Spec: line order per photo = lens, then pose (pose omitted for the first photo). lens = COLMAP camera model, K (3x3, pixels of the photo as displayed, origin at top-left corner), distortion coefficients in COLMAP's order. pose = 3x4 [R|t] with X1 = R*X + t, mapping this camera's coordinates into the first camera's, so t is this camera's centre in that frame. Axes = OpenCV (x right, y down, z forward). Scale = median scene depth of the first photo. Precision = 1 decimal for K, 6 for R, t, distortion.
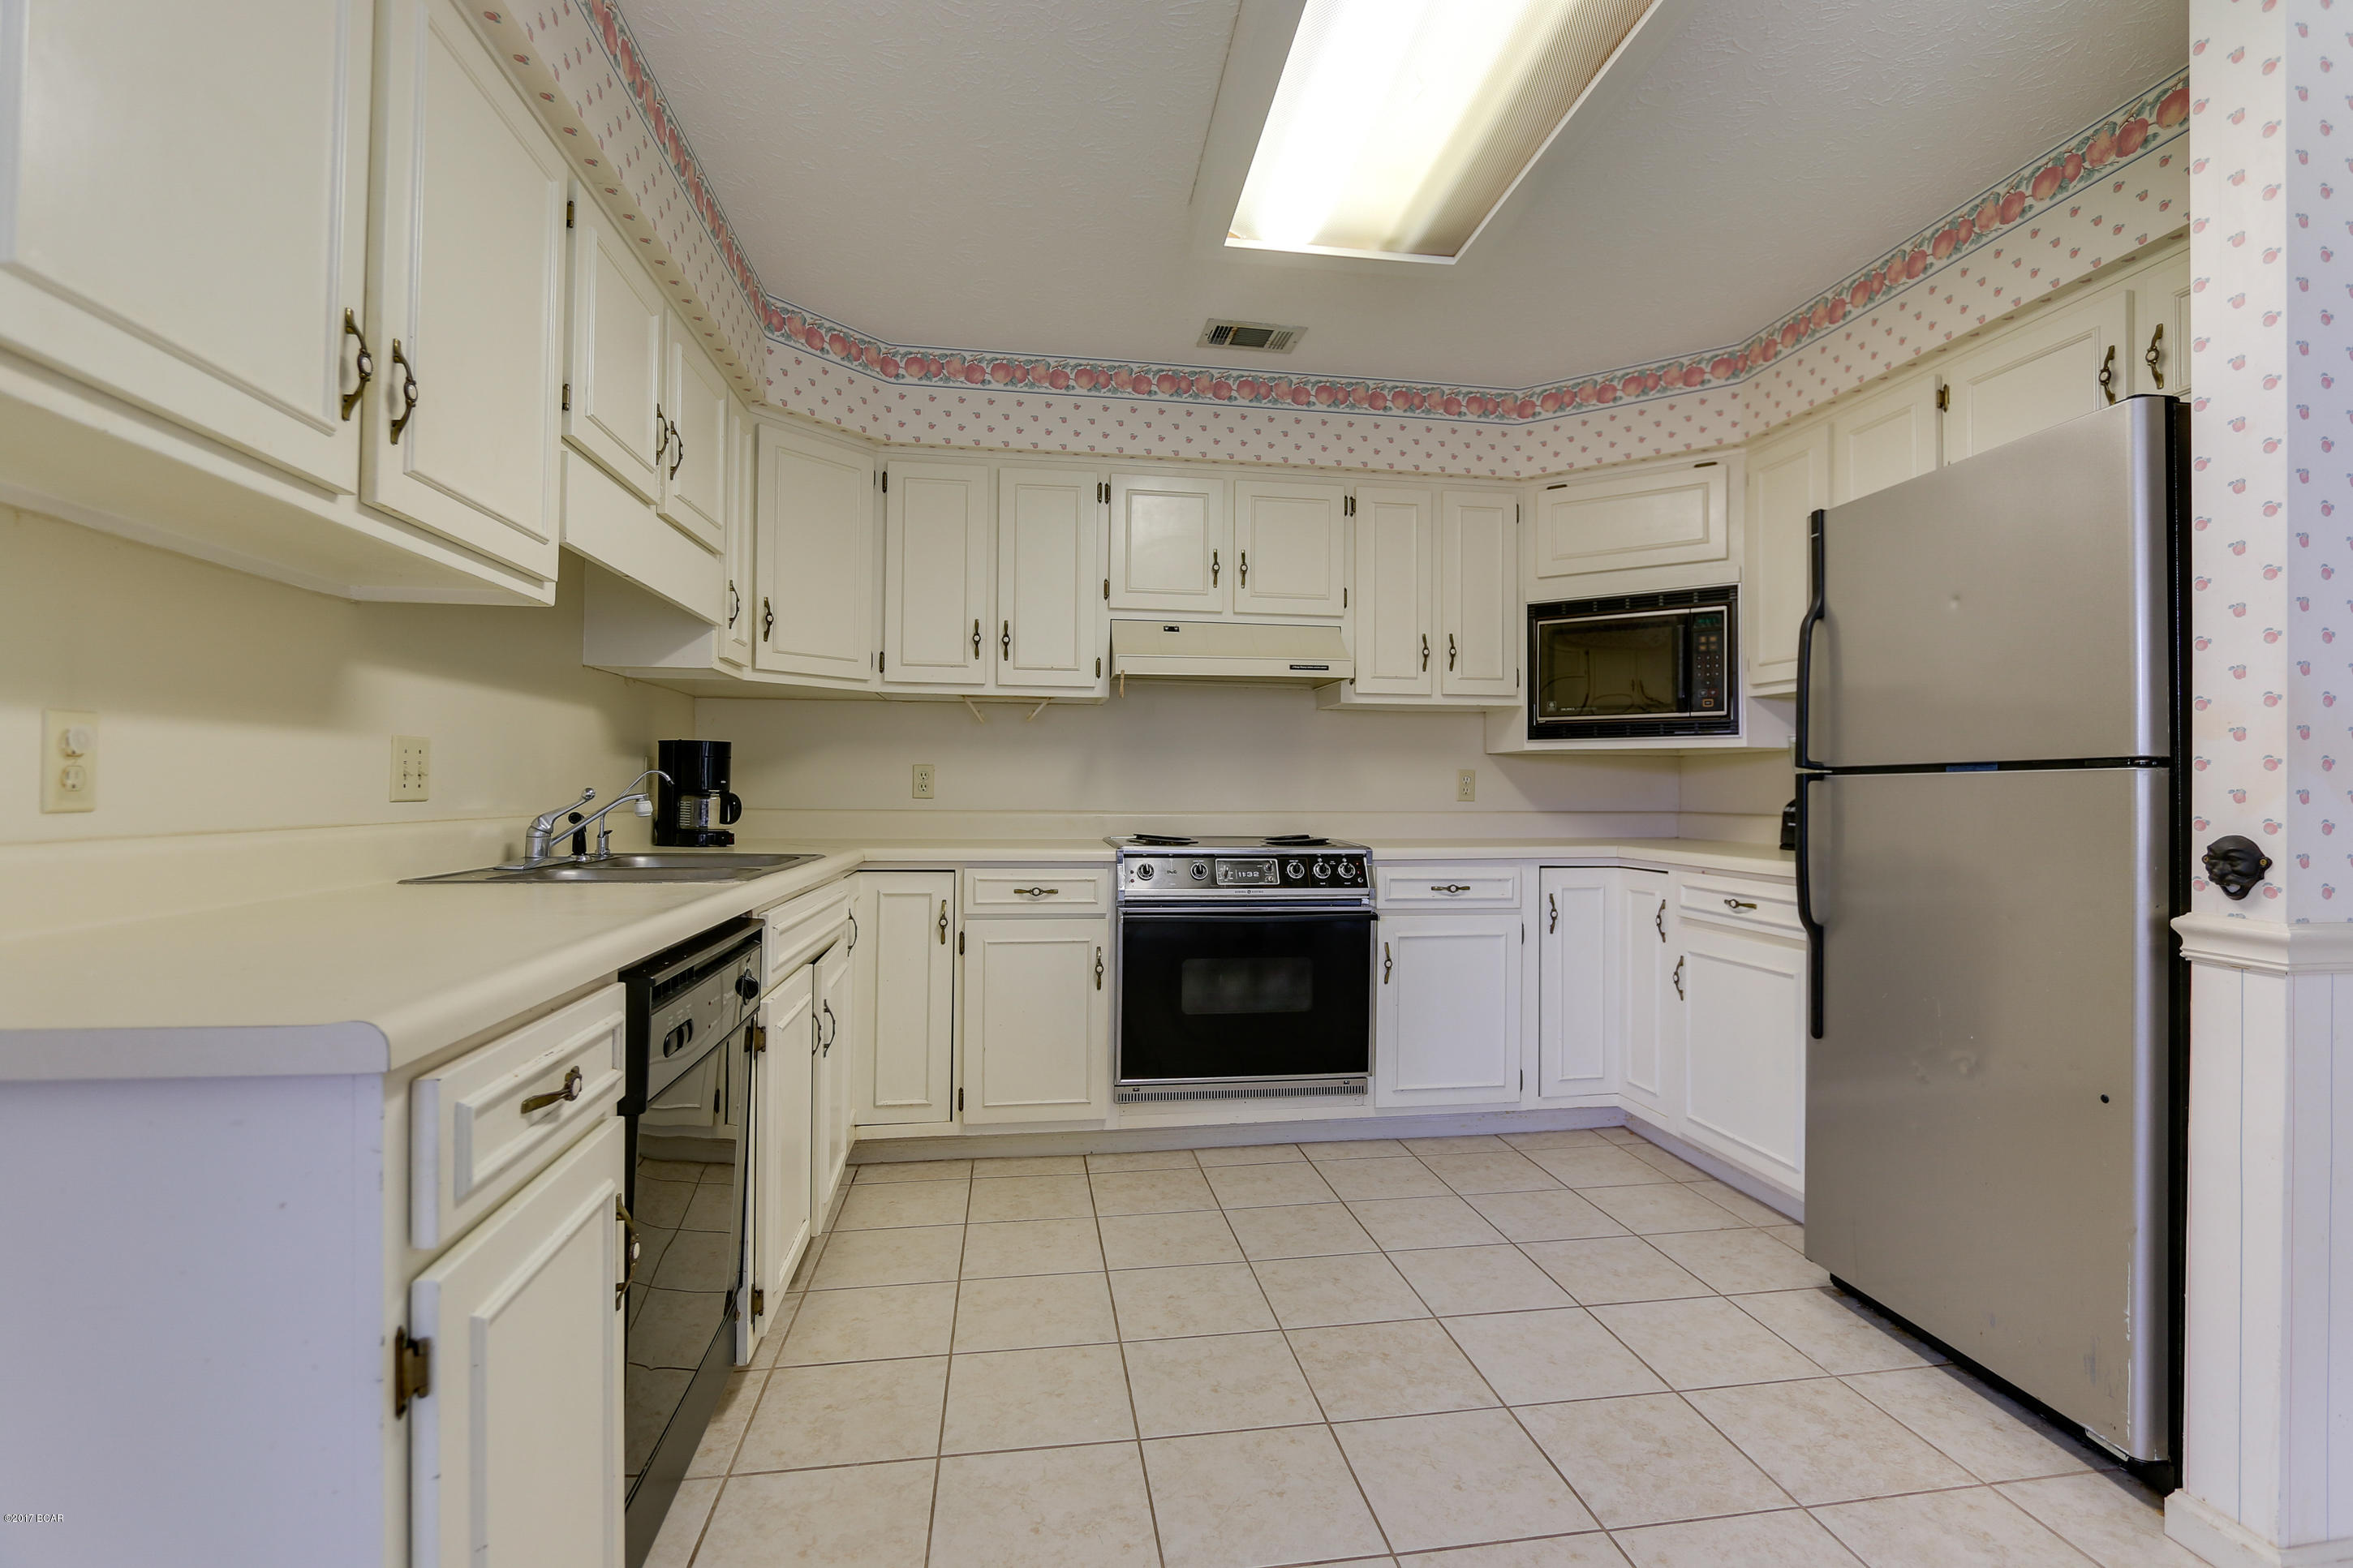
lens RADIAL K [[1078.9, 0, 1183.4], [0, 1078.9, 777.5], [0, 0, 1]] dist [-0.020761, 0.003507]
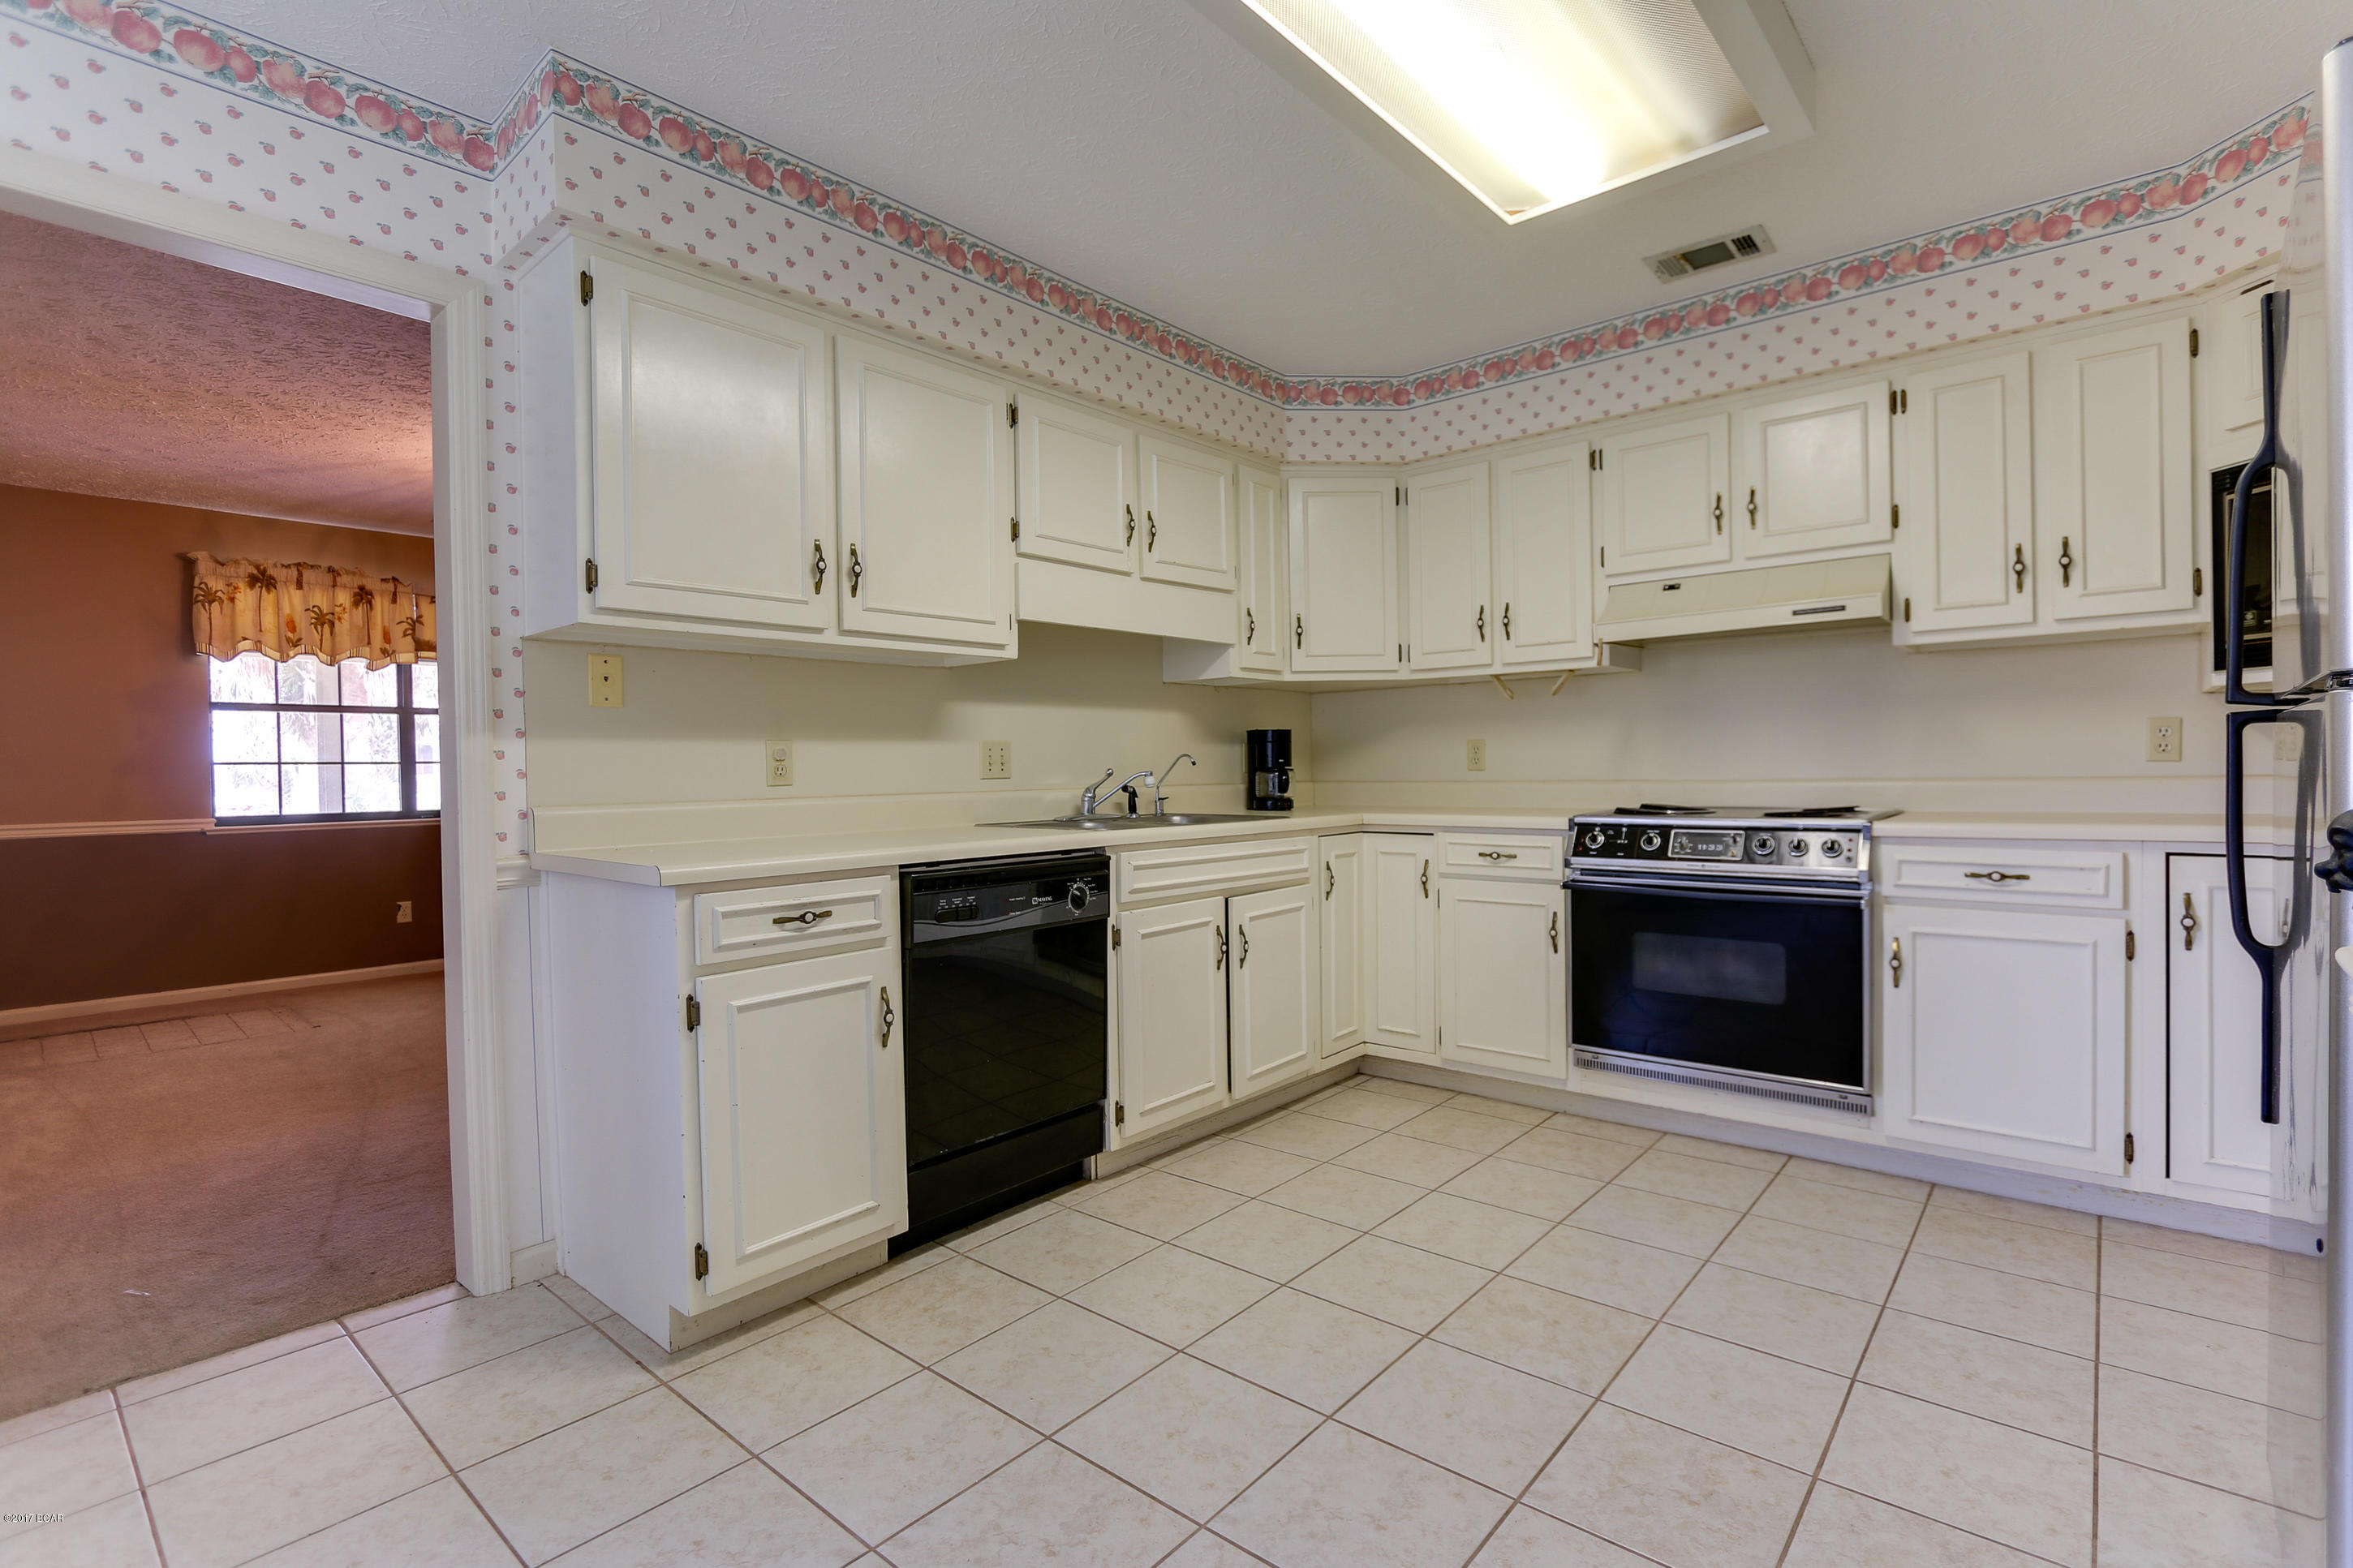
lens RADIAL K [[1078.9, 0, 1191.0], [0, 1078.9, 777.4], [0, 0, 1]] dist [-0.020761, 0.003507]
pose [[0.648233, -0.011368, -0.761357, 0.473417], [0.031101, 0.999449, 0.011557, 0.005753], [0.760806, -0.031171, 0.648230, 0.071520]]
